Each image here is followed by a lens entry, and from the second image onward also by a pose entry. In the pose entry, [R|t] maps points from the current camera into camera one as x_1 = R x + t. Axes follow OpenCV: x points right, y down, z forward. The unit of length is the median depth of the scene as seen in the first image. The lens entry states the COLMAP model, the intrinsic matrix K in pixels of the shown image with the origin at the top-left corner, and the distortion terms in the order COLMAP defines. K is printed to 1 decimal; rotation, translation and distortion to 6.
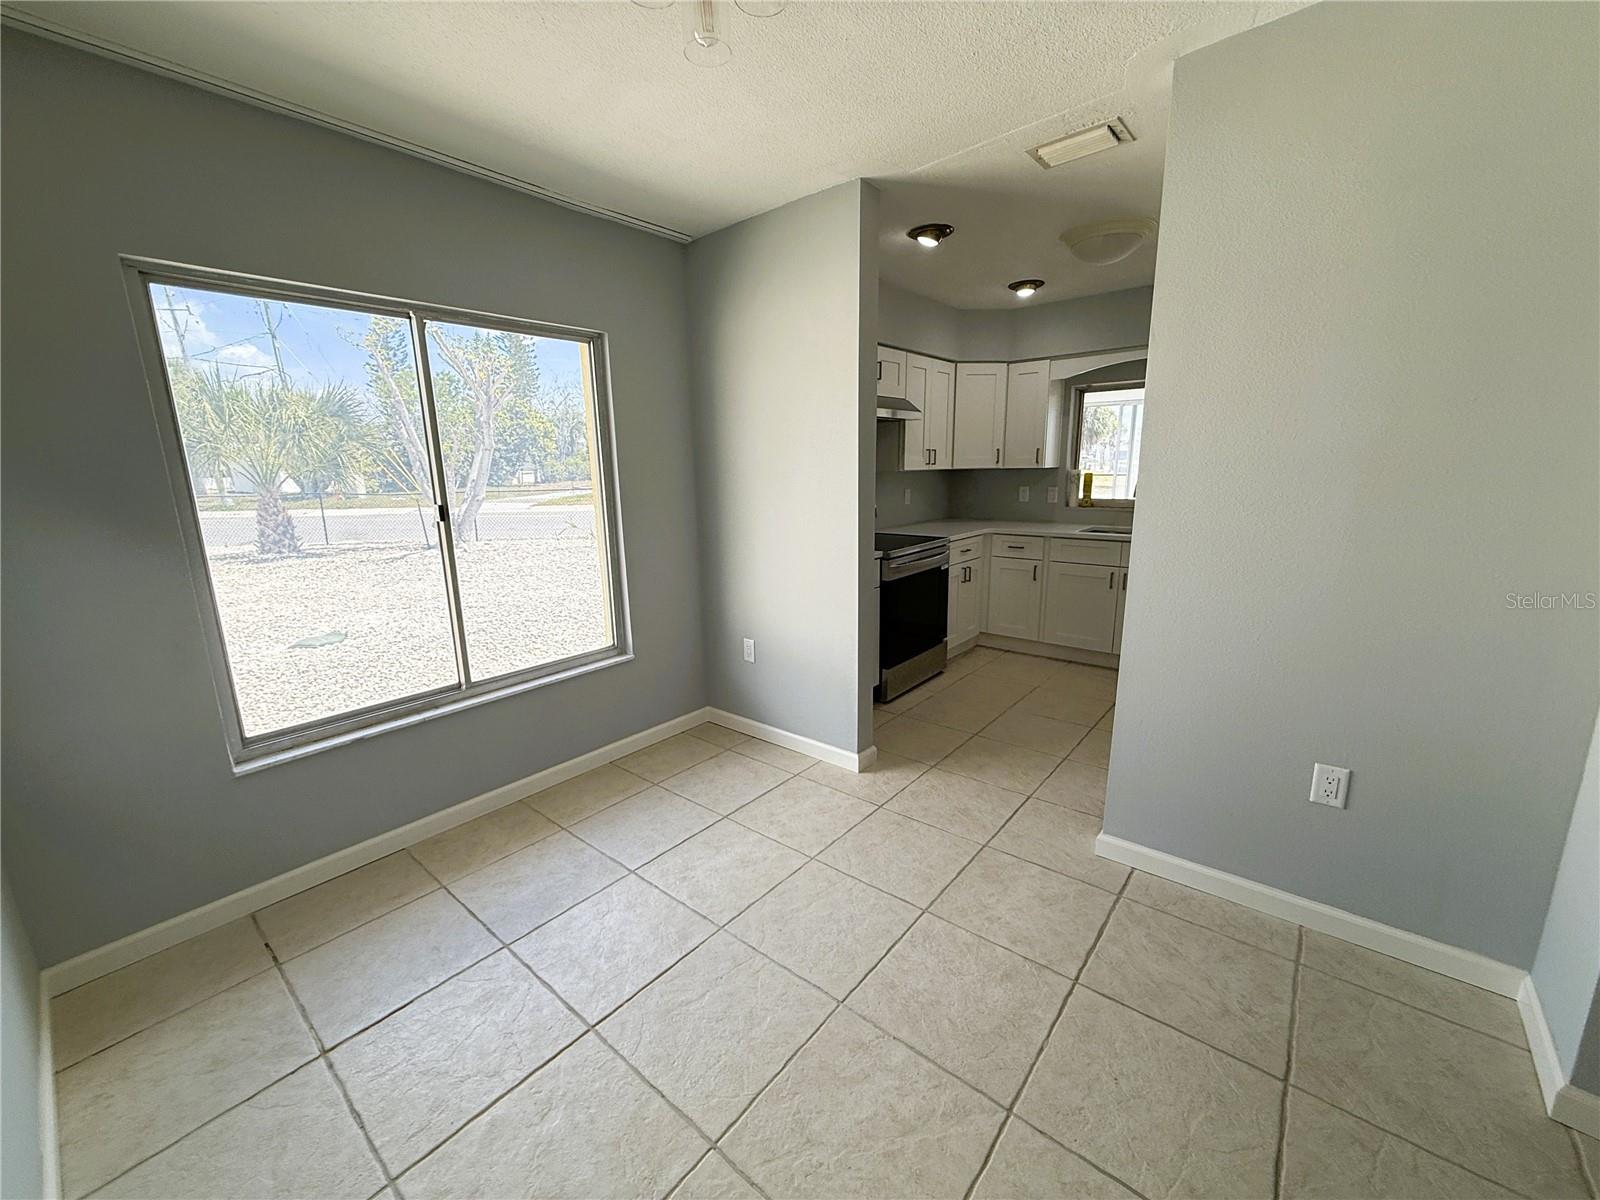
lens RADIAL K [[643.3, 0, 800.0], [0, 643.3, 600.0], [0, 0, 1]] dist [-0.001555, 0.000134]
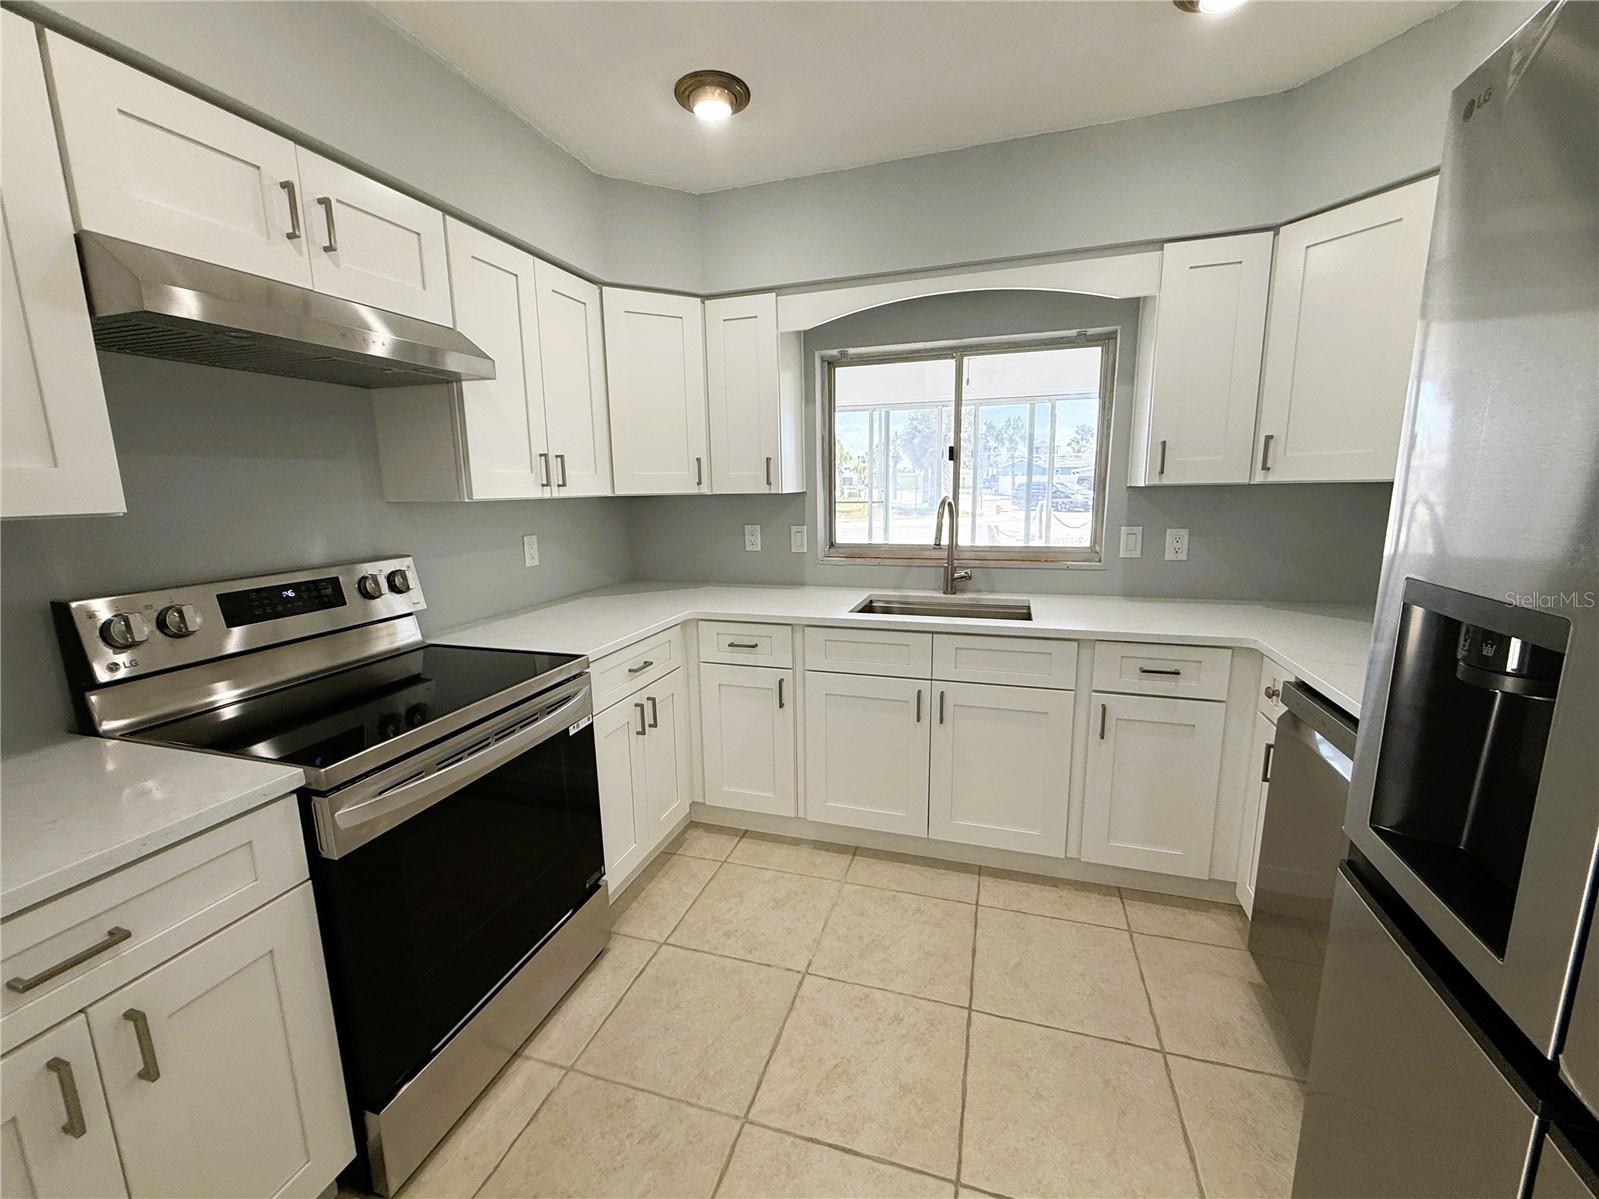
lens RADIAL K [[649.1, 0, 799.5], [0, 649.1, 599.5], [0, 0, 1]] dist [-0.001546, -0.000139]
pose [[0.927139, -0.064475, 0.369129, 0.183903], [0.079739, 0.996471, -0.026230, -0.099326], [-0.366135, 0.053753, 0.929008, 0.486044]]
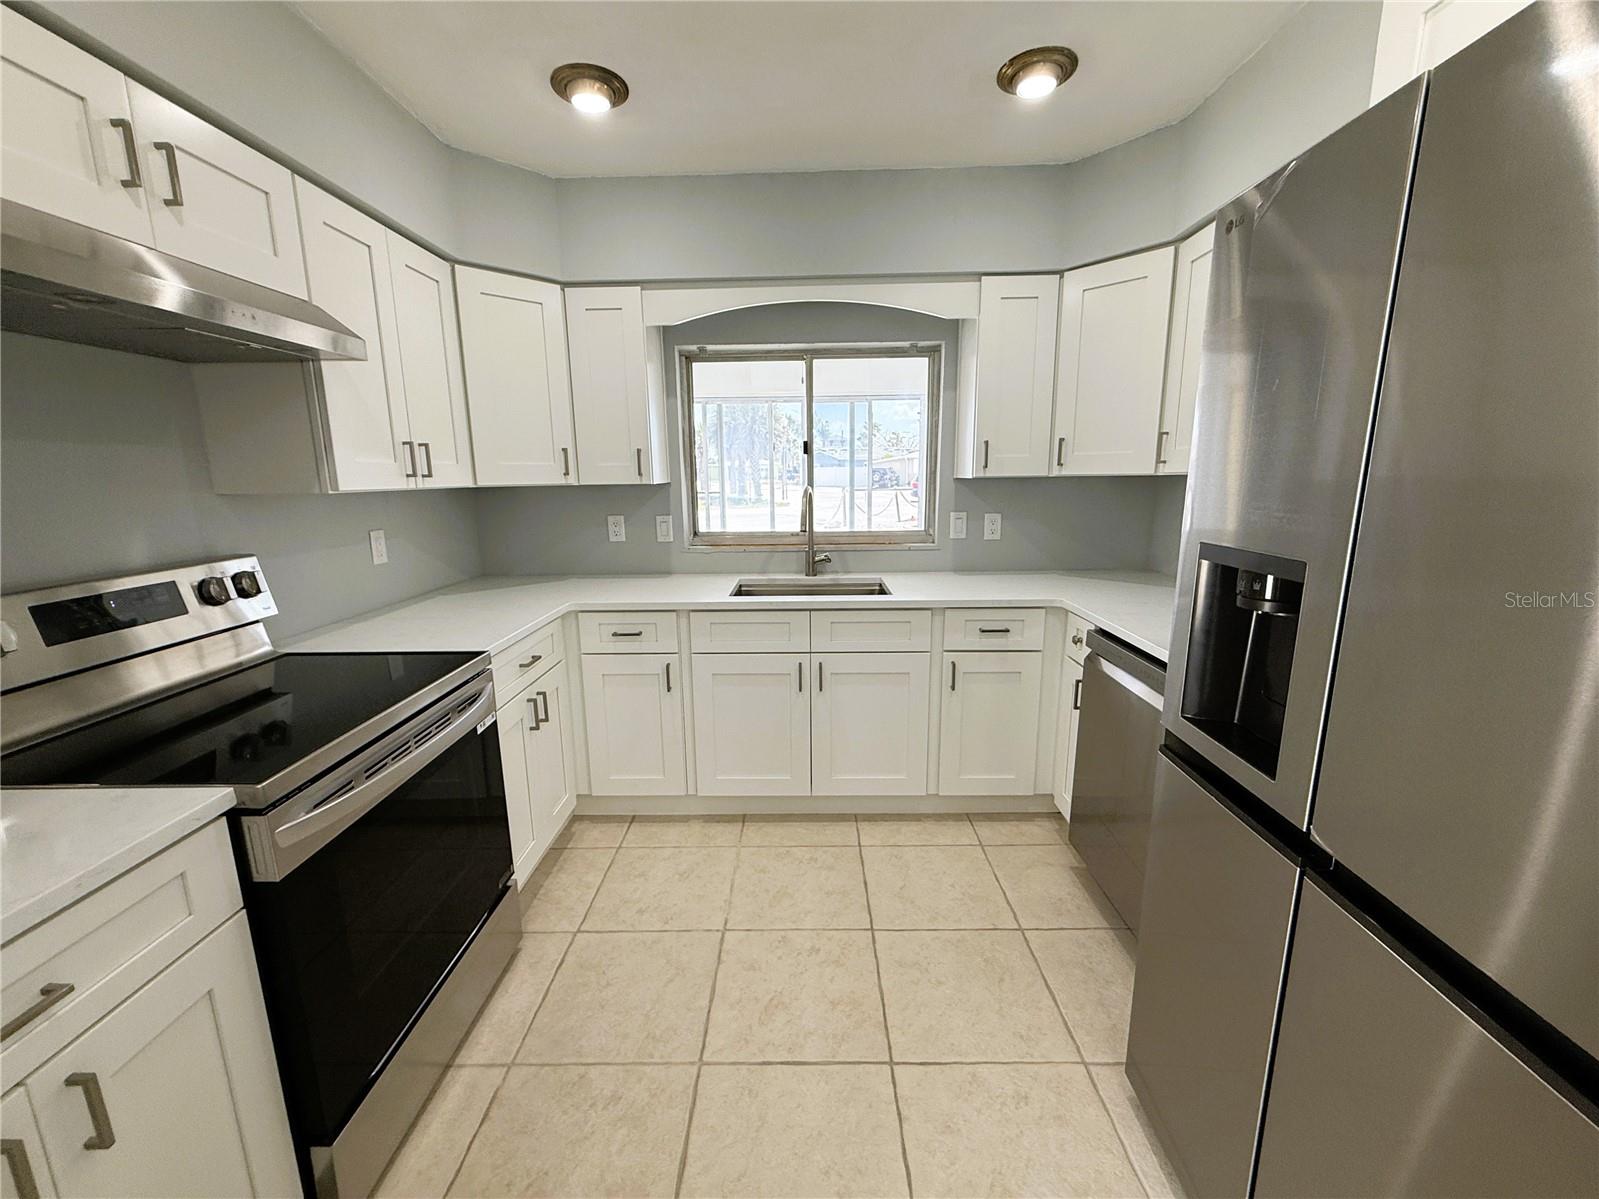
lens RADIAL K [[642.9, 0, 799.5], [0, 642.9, 599.5], [0, 0, 1]] dist [-0.001555, 0.000134]
pose [[0.777022, -0.115411, 0.618803, 0.120440], [0.130816, 0.991193, 0.020601, -0.100224], [-0.615730, 0.064942, 0.785276, 0.487872]]
